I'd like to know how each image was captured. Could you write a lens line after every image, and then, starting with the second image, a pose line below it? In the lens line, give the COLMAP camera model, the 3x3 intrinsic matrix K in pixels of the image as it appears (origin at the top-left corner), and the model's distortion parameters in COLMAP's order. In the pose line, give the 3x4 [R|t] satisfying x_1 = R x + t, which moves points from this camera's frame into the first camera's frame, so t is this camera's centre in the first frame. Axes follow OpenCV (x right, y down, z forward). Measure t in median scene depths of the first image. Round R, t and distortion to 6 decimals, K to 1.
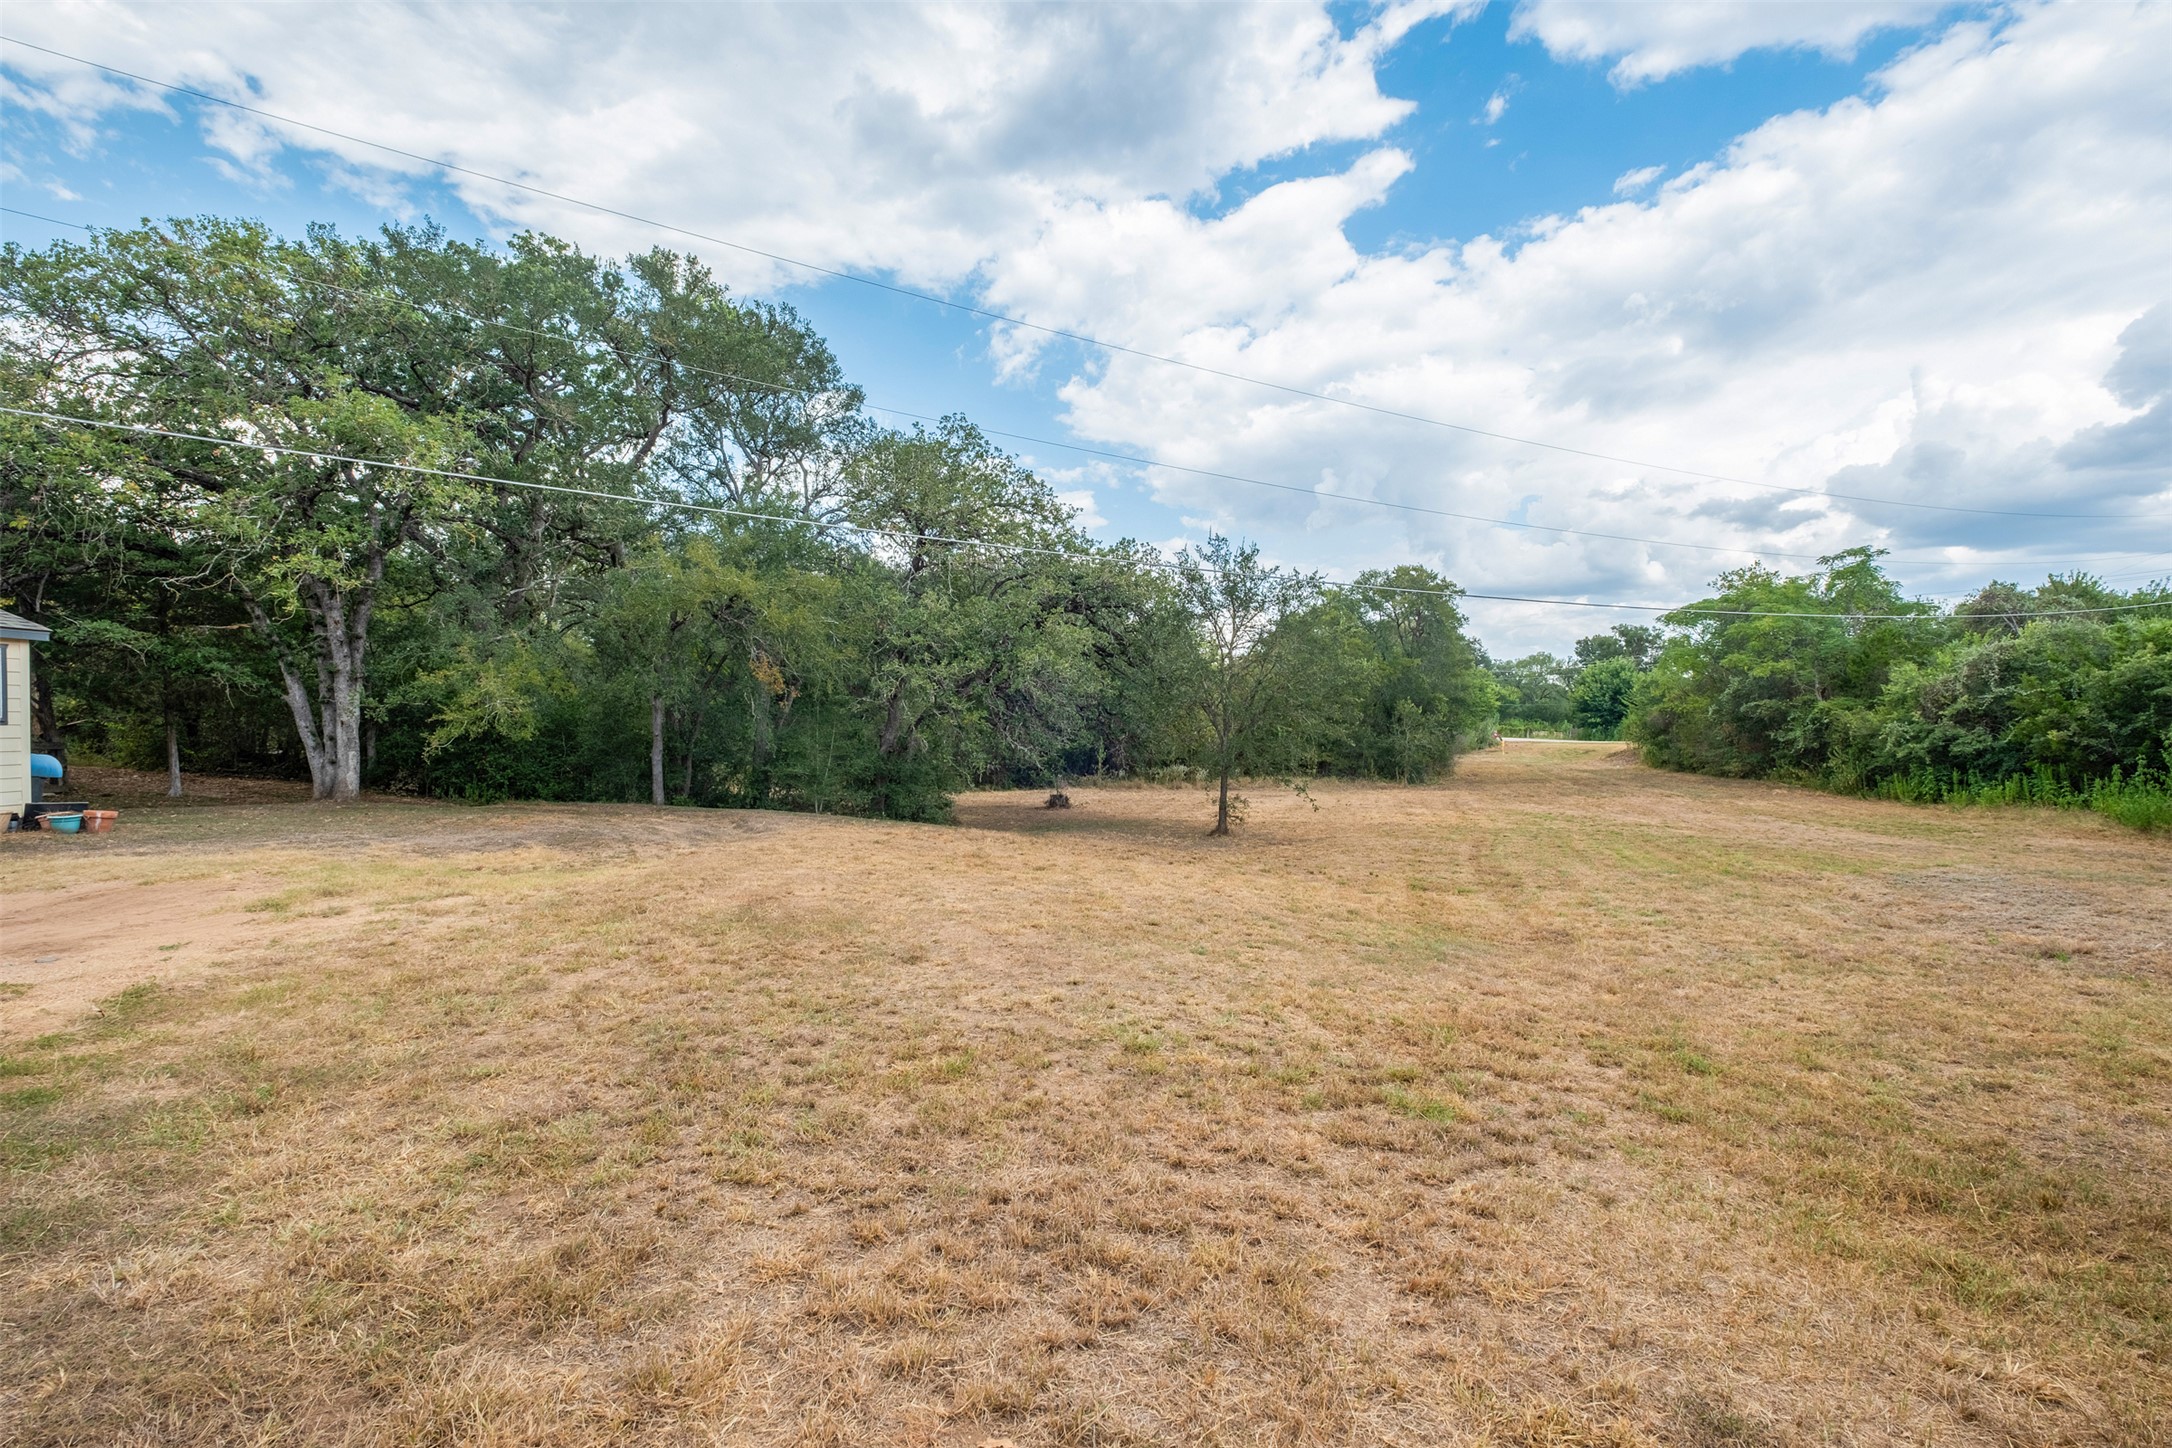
lens RADIAL K [[940.9, 0, 1074.6], [0, 940.9, 705.5], [0, 0, 1]] dist [-0.002572, -0.003054]
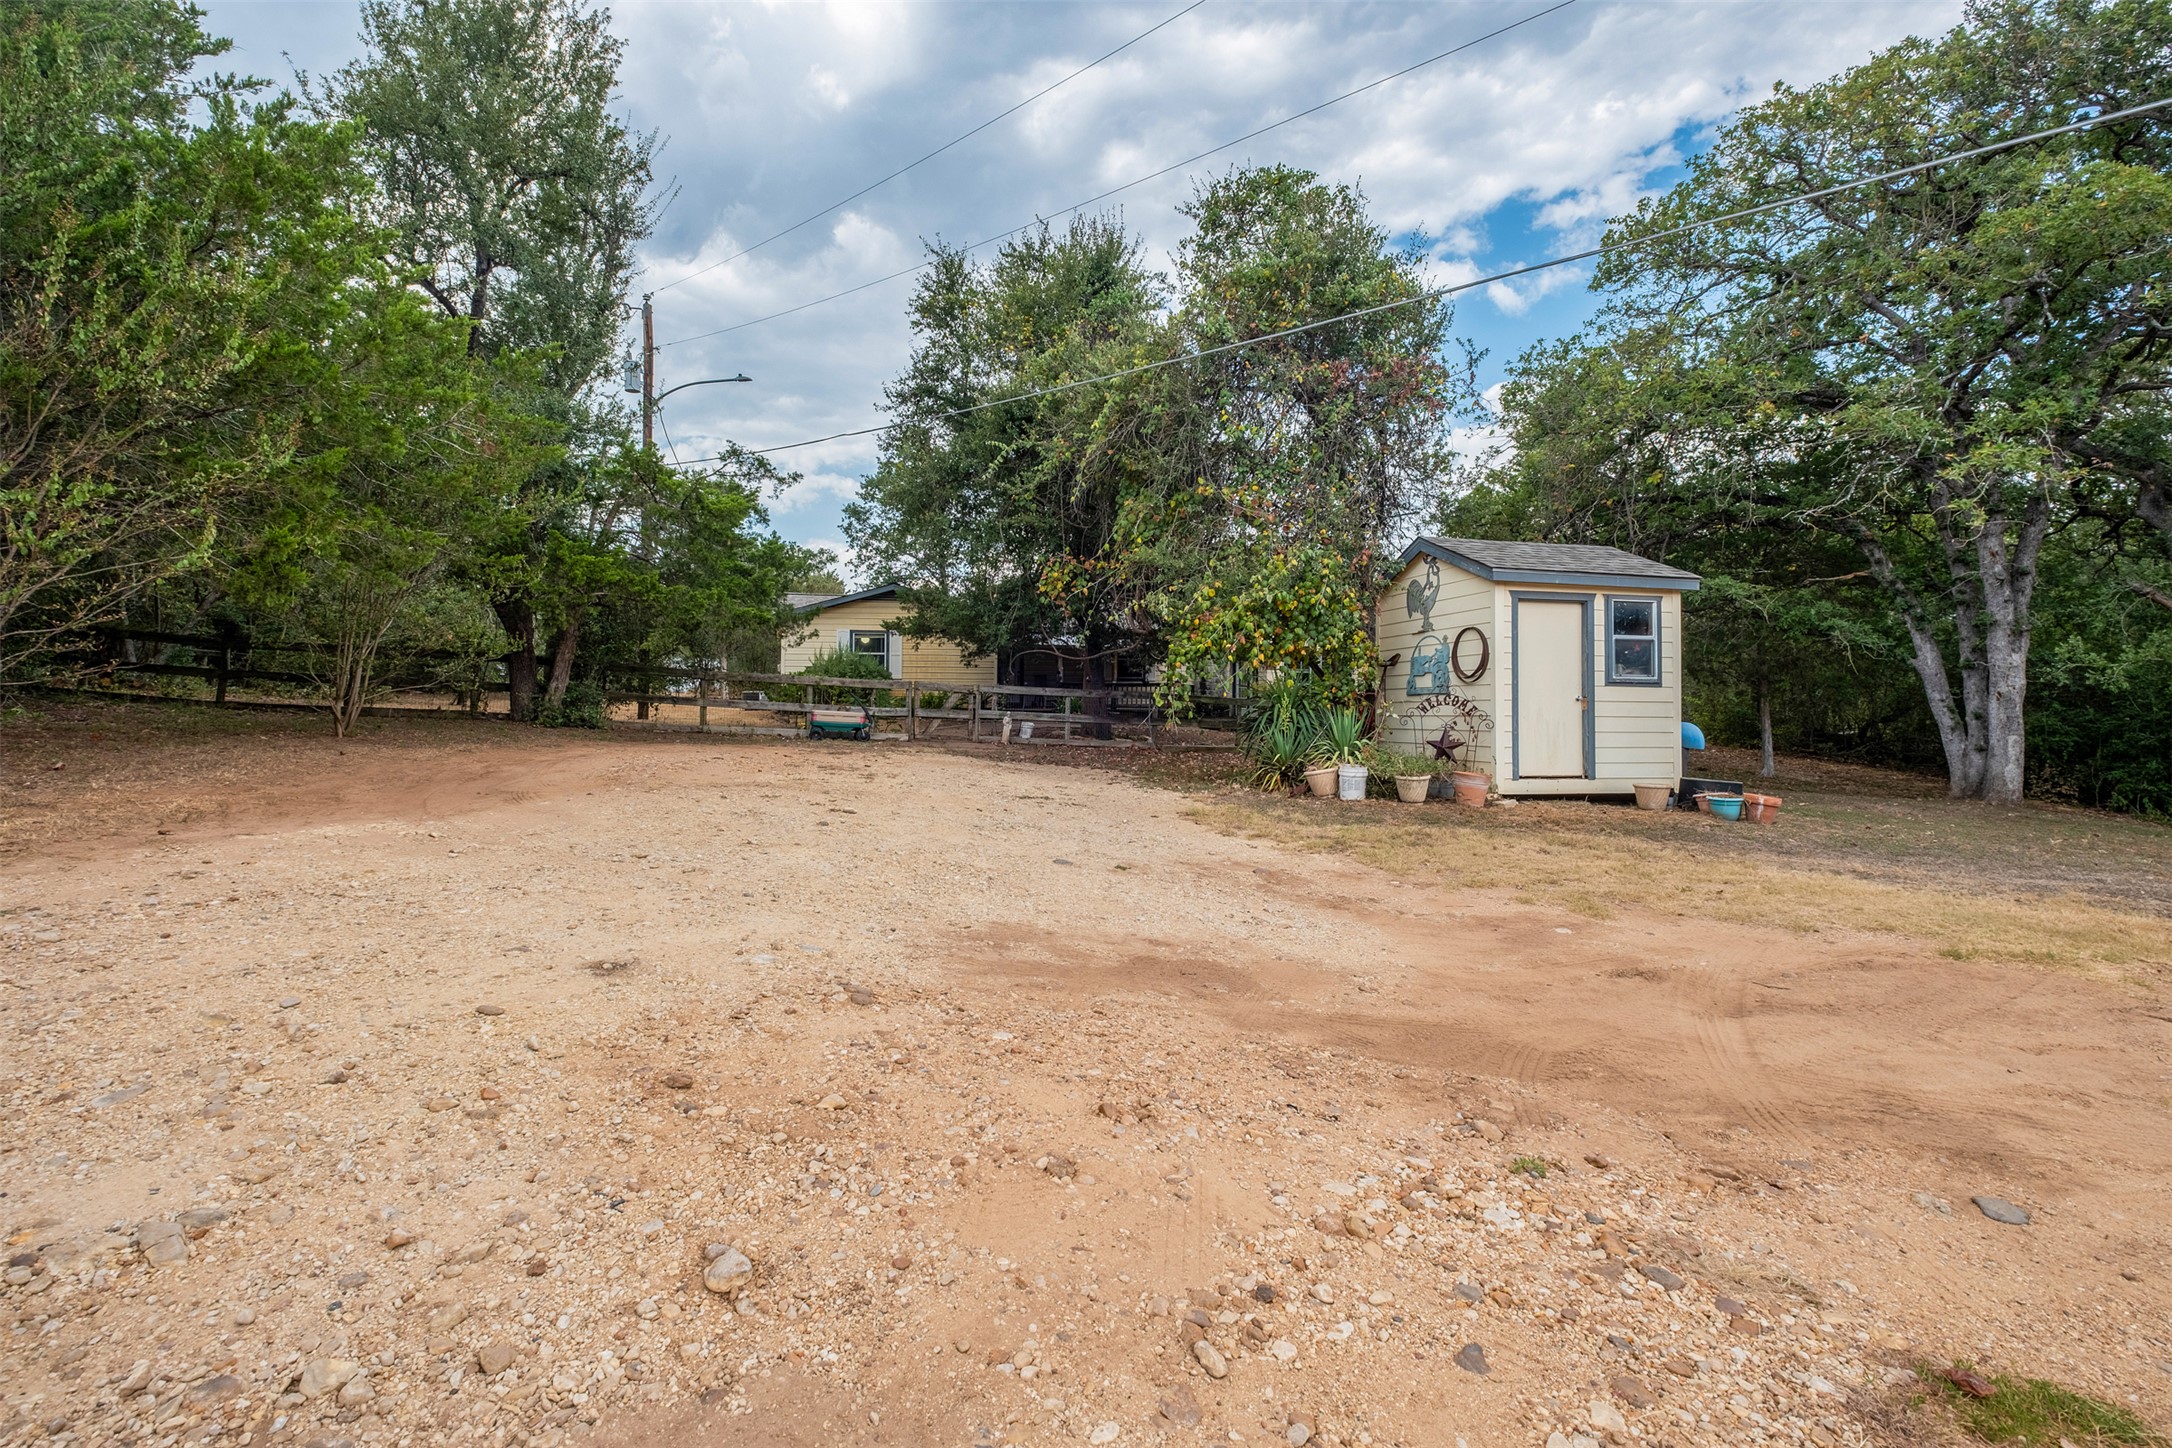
lens RADIAL K [[940.9, 0, 1077.6], [0, 940.9, 714.8], [0, 0, 1]] dist [-0.002572, -0.003054]
pose [[0.225511, 0.023276, -0.973963, -0.245335], [0.002479, 0.999698, 0.024465, 0.014395], [0.974237, -0.007932, 0.225385, 0.157599]]
